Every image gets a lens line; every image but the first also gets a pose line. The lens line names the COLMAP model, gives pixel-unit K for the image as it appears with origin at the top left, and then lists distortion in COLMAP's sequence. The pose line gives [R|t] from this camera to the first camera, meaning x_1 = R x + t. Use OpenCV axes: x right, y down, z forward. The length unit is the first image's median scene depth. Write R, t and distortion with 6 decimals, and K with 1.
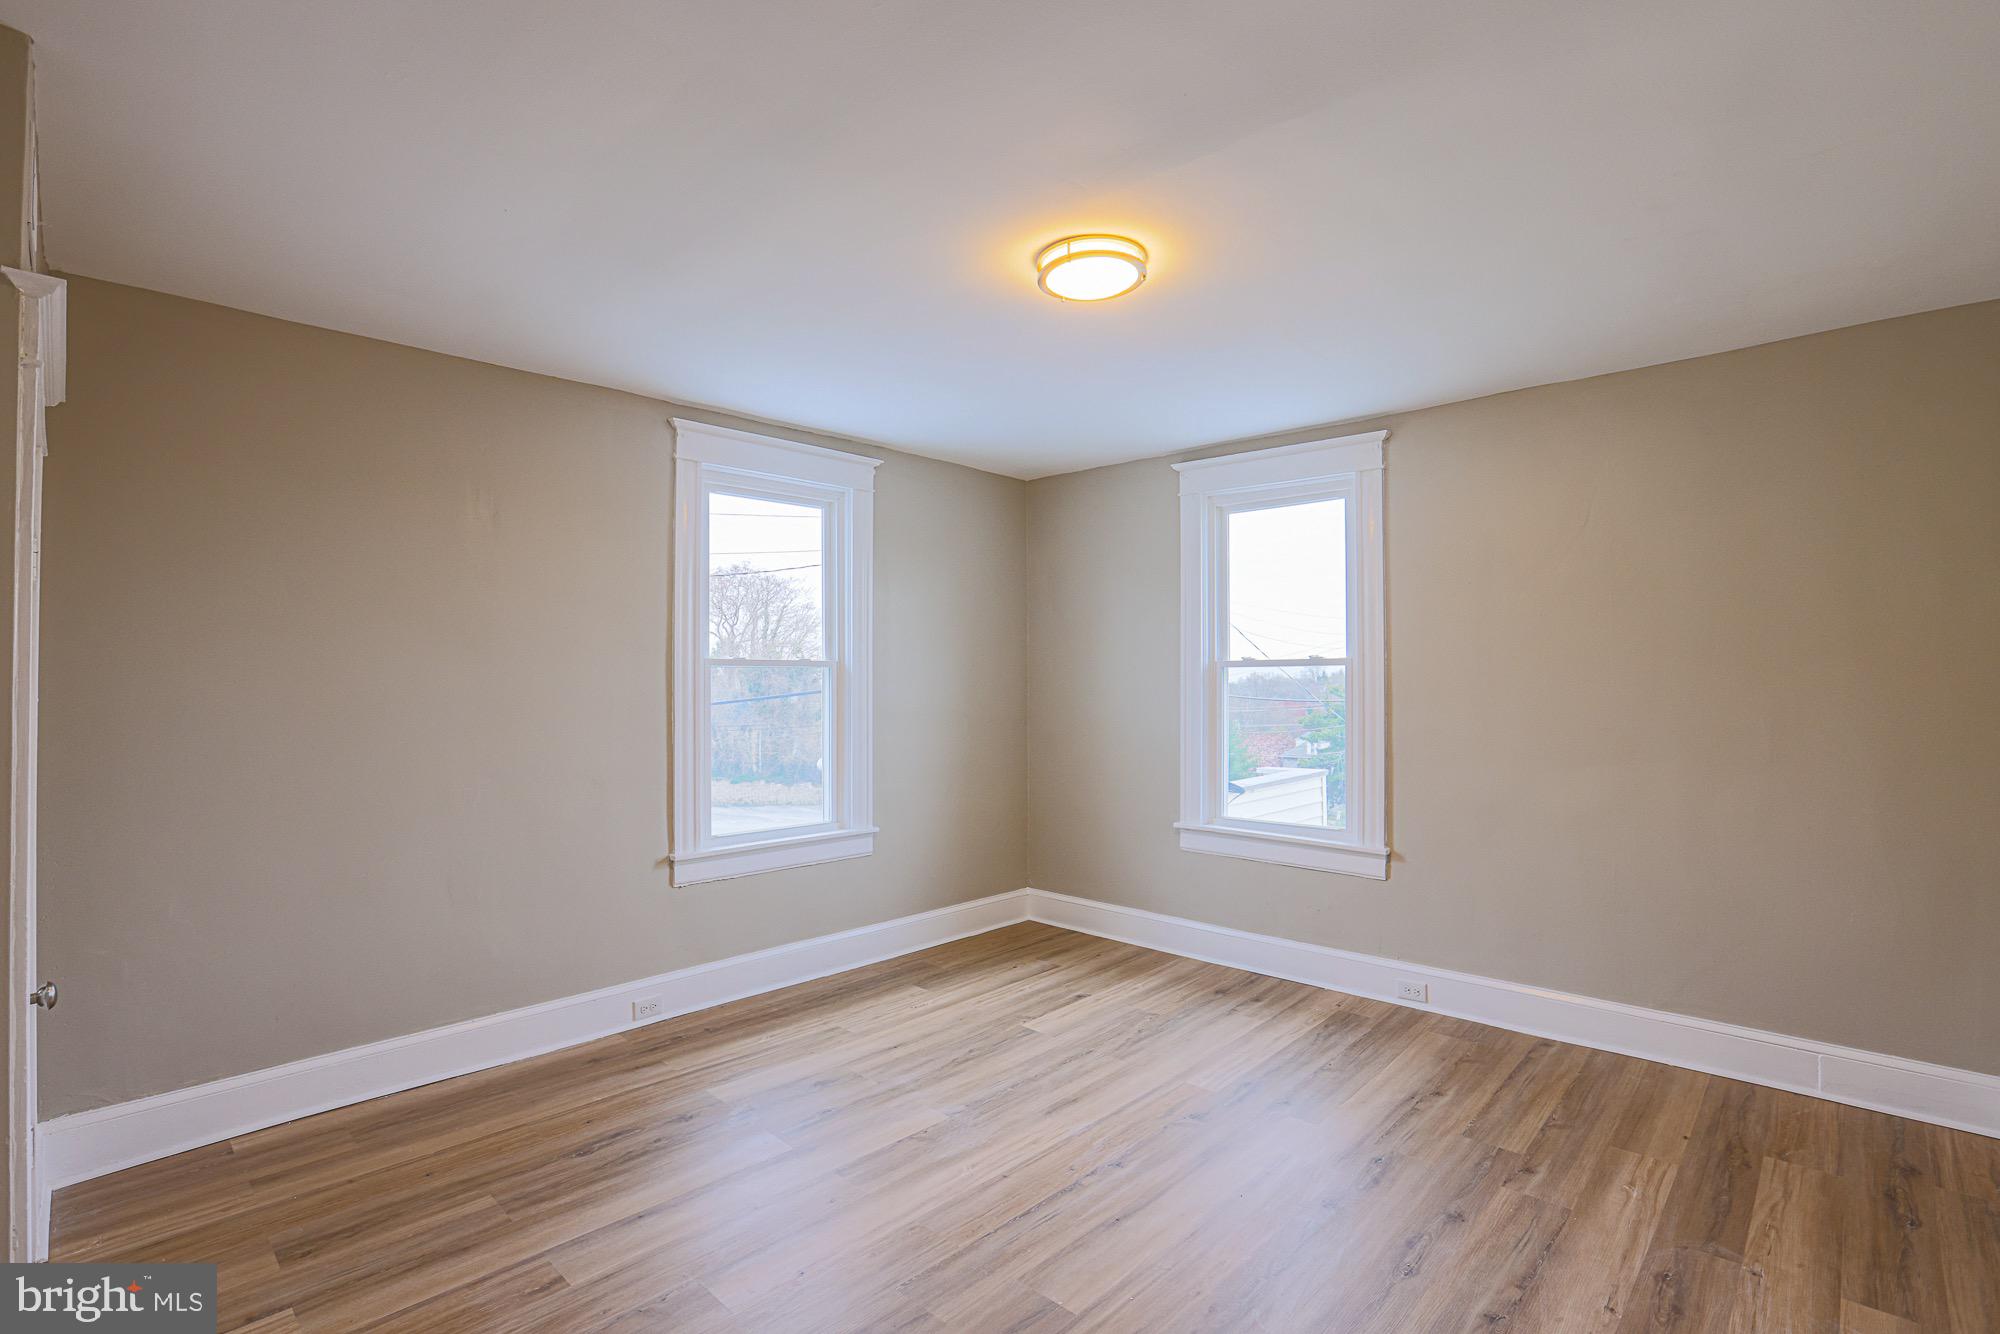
lens RADIAL K [[978.8, 0, 971.0], [0, 978.8, 665.1], [0, 0, 1]] dist [-0.041932, 0.018472]
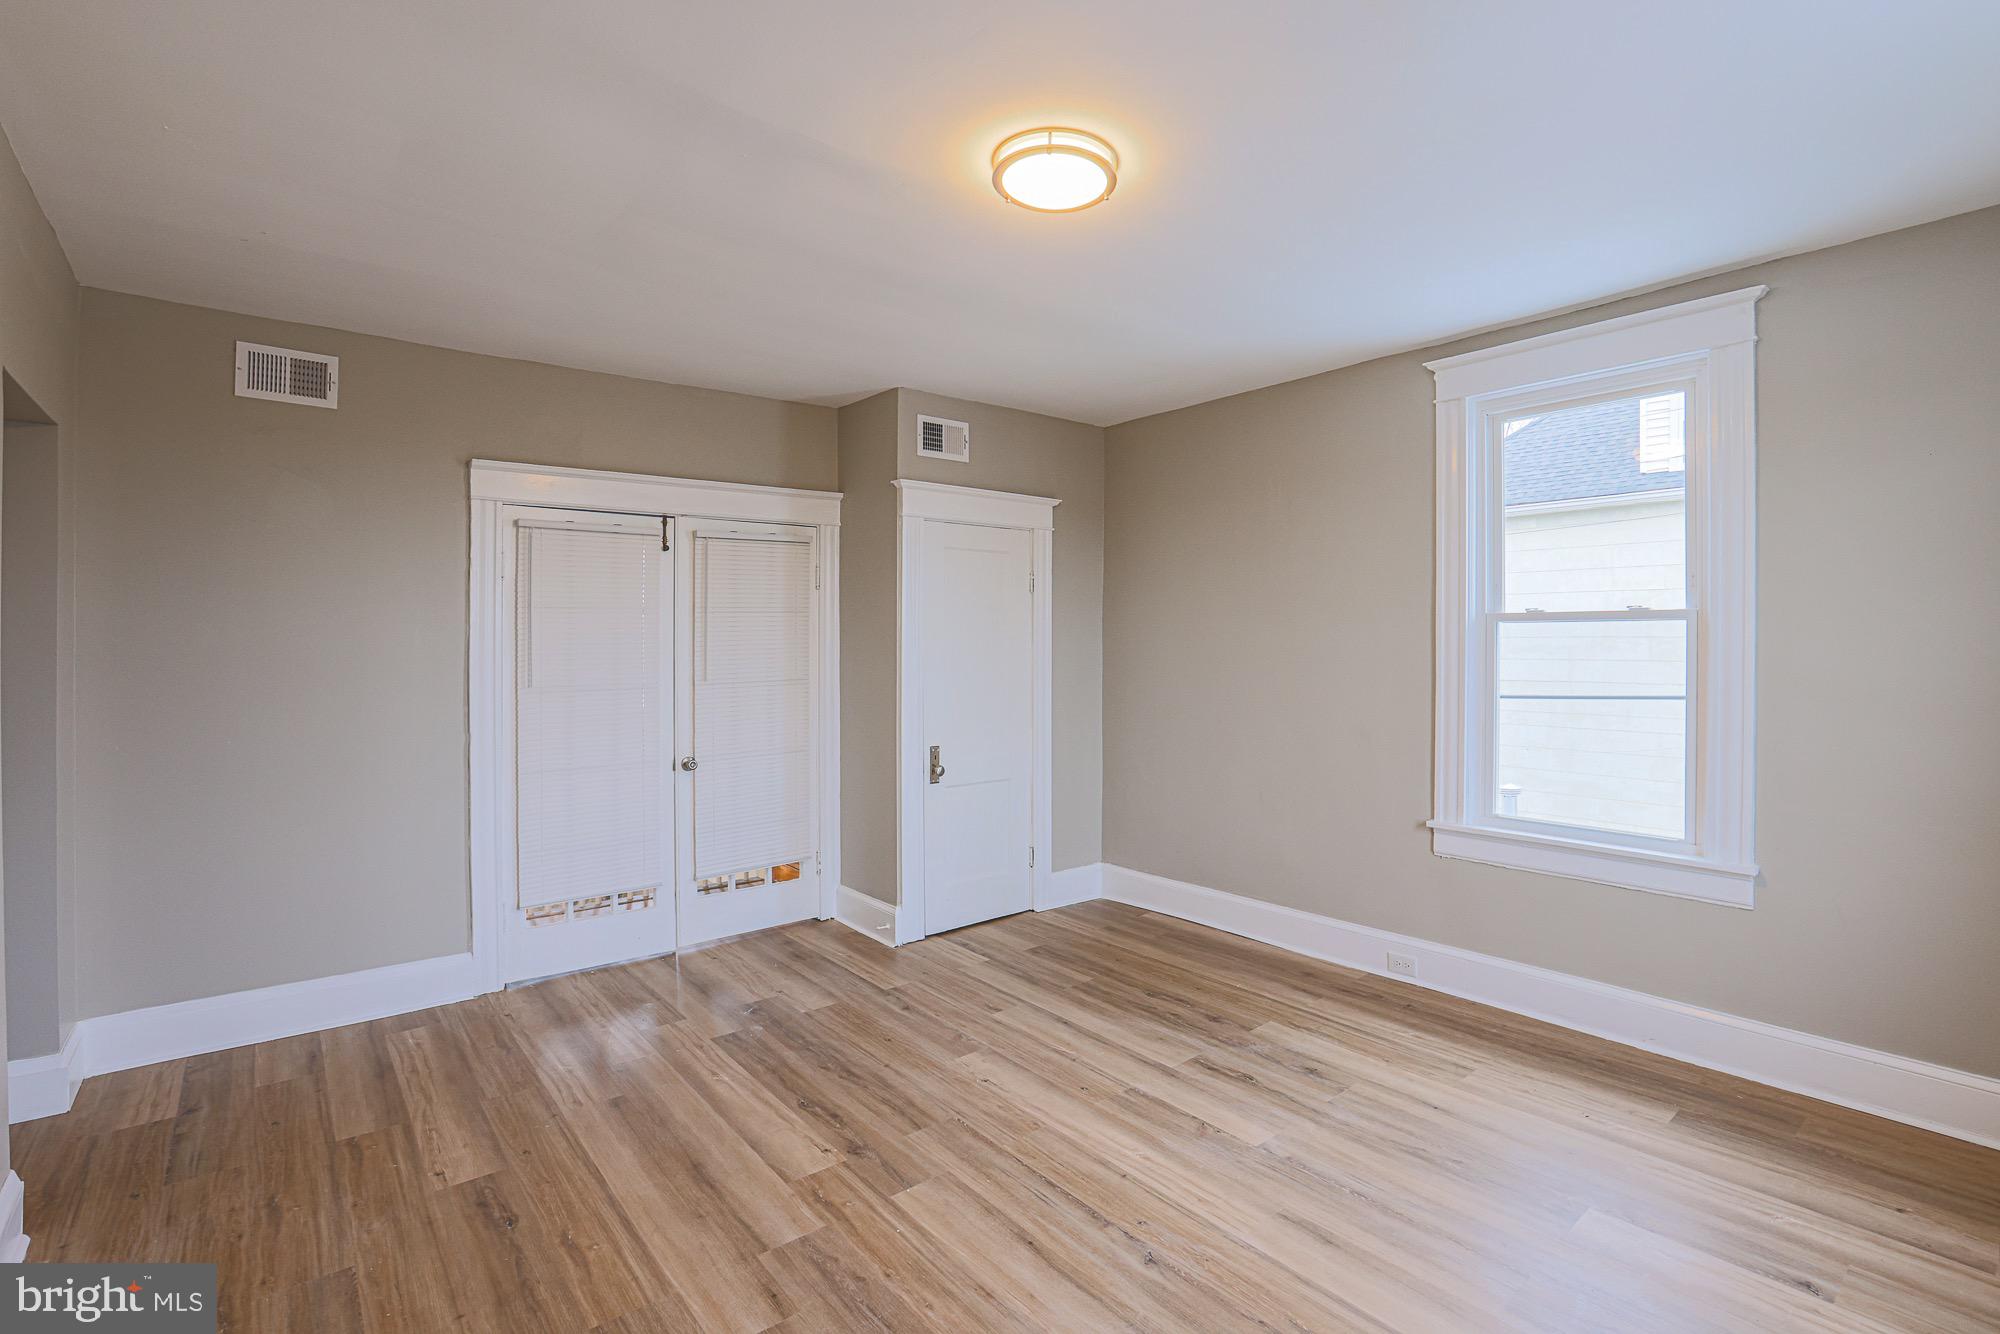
lens RADIAL K [[916.3, 0, 1015.0], [0, 916.3, 640.2], [0, 0, 1]] dist [-0.066805, 0.028510]
pose [[-0.113584, -0.000952, -0.993528, 0.619838], [0.017800, 0.999837, -0.002993, 0.012666], [0.993369, -0.018024, -0.113549, 0.693492]]
